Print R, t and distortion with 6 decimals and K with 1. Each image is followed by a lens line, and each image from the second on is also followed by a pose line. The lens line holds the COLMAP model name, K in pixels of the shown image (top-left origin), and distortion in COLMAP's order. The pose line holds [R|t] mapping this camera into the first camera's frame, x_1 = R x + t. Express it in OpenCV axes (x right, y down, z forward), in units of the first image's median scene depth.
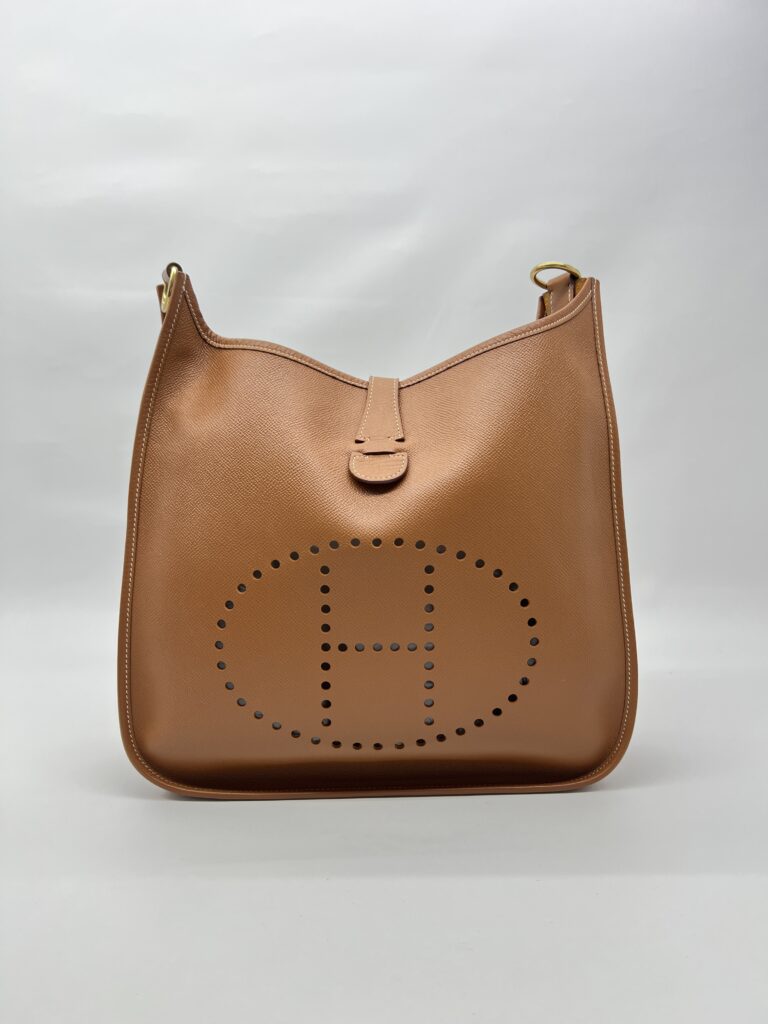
lens RADIAL K [[776.0, 0, 387.3], [0, 776.0, 512.8], [0, 0, 1]] dist [-0.052945, -0.000839]
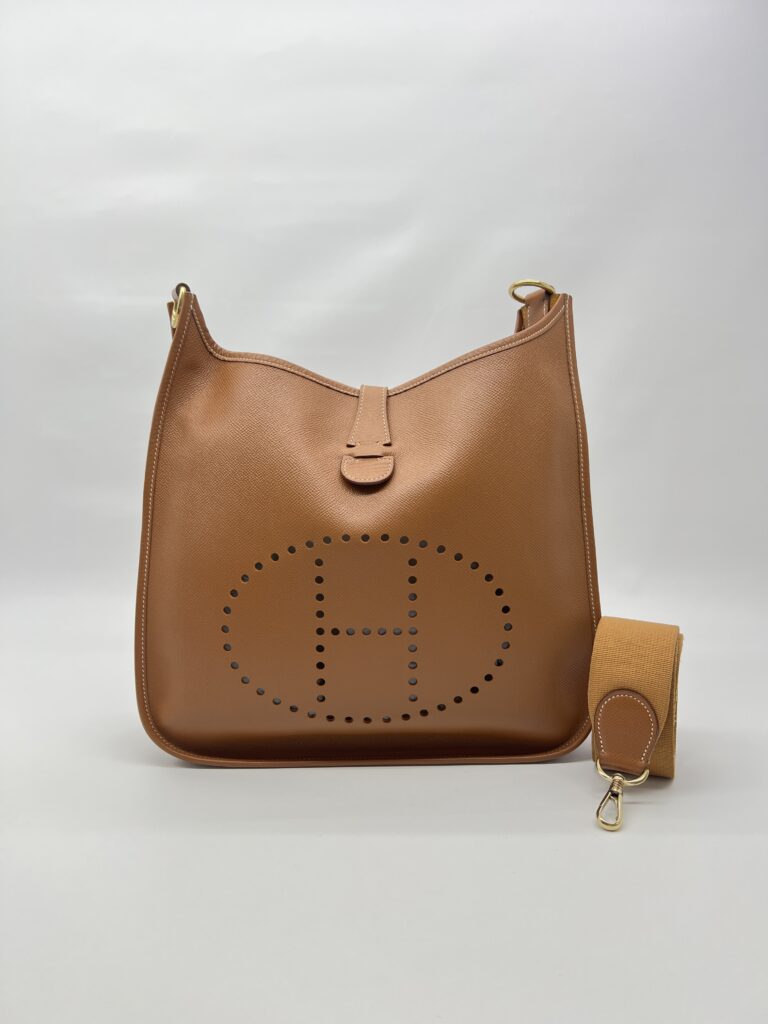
lens RADIAL K [[776.0, 0, 380.8], [0, 776.0, 511.7], [0, 0, 1]] dist [-0.052945, -0.000839]
pose [[0.999767, 0.000598, -0.021557, 0.030650], [-0.000081, 0.999713, 0.023959, -0.024552], [0.021566, -0.023952, 0.999480, -0.105242]]
